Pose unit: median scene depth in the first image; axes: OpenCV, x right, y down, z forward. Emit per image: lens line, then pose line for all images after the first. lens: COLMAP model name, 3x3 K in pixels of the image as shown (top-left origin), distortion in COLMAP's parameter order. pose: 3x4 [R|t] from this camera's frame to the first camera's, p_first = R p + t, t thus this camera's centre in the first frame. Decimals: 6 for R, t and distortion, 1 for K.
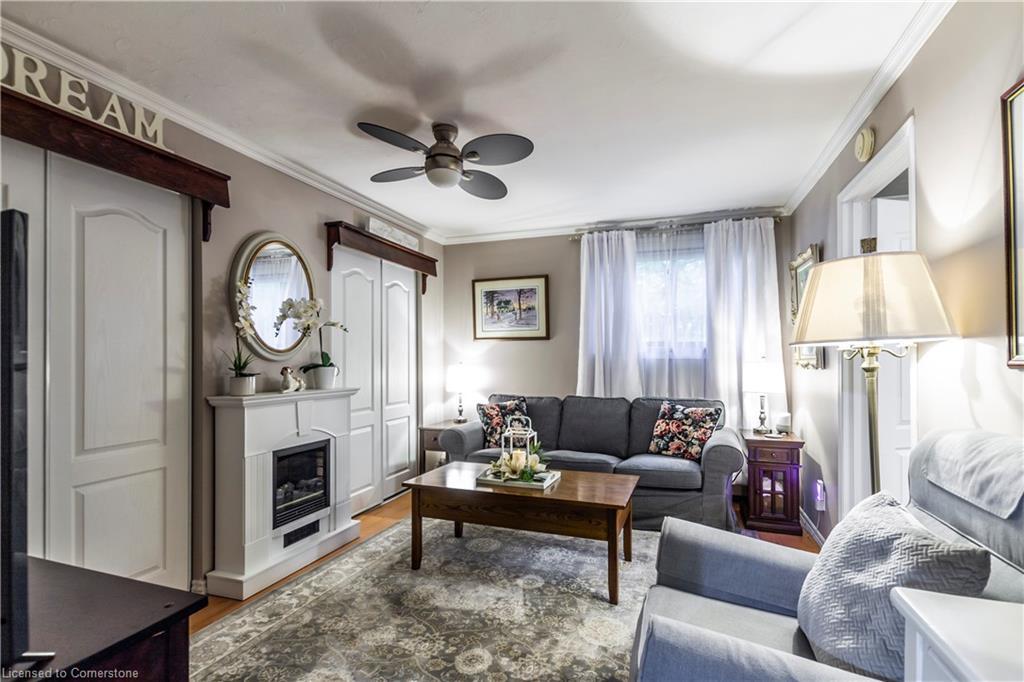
lens RADIAL K [[478.3, 0, 514.5], [0, 478.3, 348.4], [0, 0, 1]] dist [0.001428, 0.000168]
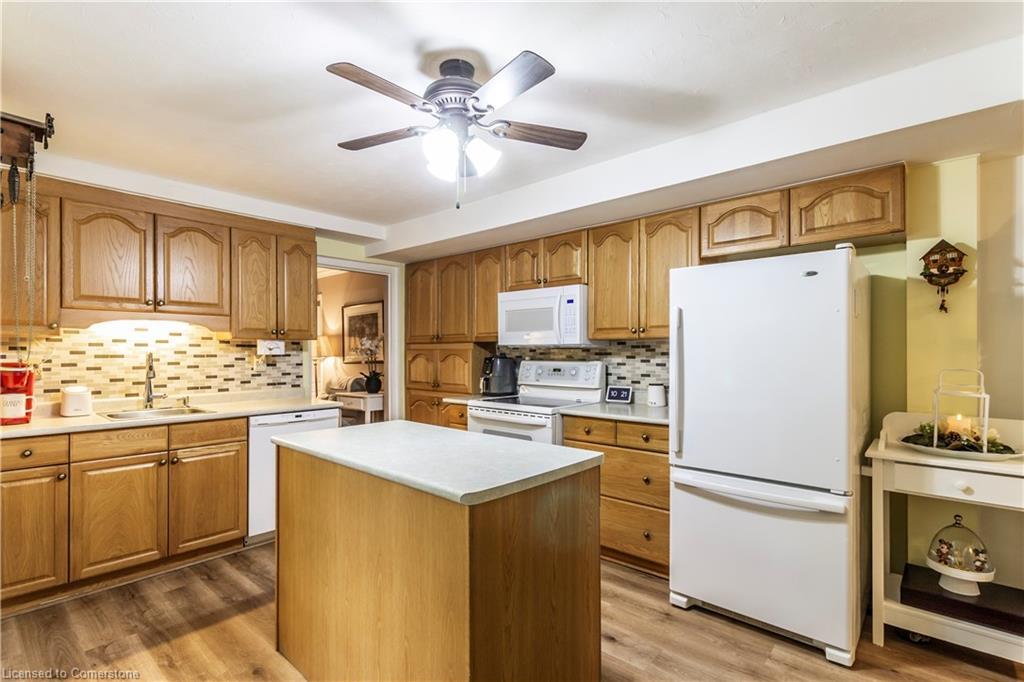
lens RADIAL K [[478.3, 0, 513.3], [0, 478.3, 349.2], [0, 0, 1]] dist [0.001428, 0.000168]
pose [[0.390571, -0.002002, 0.920571, -2.390973], [-0.005734, 0.999973, 0.004607, -0.115269], [-0.920555, -0.007078, 0.390549, -2.153670]]
